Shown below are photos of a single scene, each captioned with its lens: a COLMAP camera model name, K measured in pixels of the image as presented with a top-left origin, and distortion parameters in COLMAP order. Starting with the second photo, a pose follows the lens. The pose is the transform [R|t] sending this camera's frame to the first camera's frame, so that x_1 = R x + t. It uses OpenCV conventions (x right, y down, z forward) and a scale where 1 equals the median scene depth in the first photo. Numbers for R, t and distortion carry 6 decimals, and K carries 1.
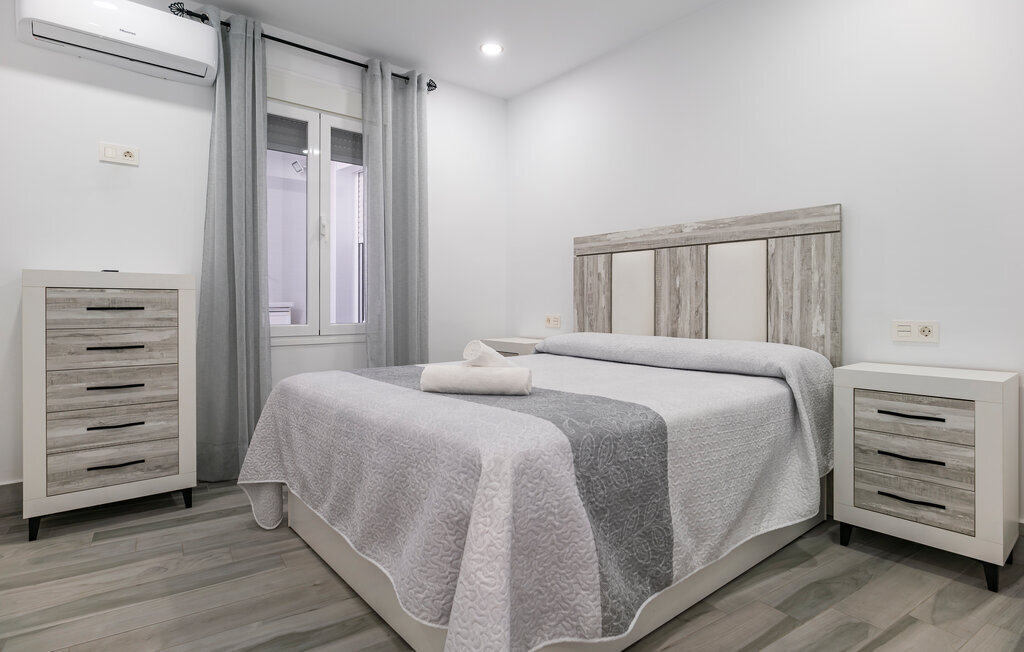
lens RADIAL K [[523.7, 0, 516.5], [0, 523.7, 307.4], [0, 0, 1]] dist [-0.016990, 0.000915]
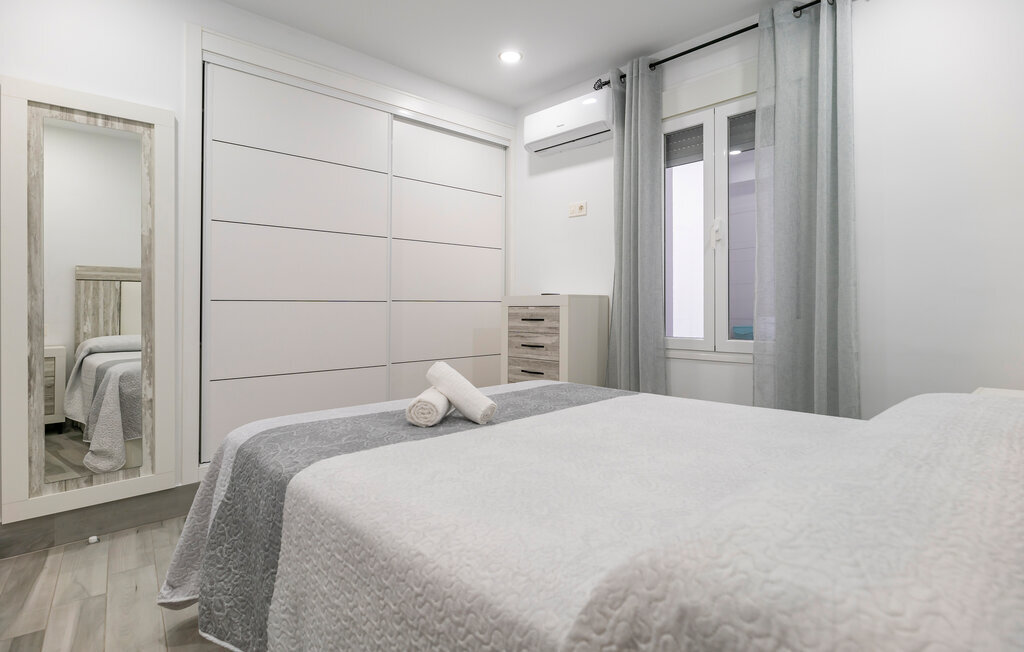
lens RADIAL K [[523.7, 0, 516.5], [0, 523.7, 307.4], [0, 0, 1]] dist [-0.016990, 0.000915]
pose [[0.062760, -0.001287, -0.998028, 0.695004], [-0.001547, 0.999998, -0.001387, -0.029776], [0.998027, 0.001631, 0.062758, 0.813408]]
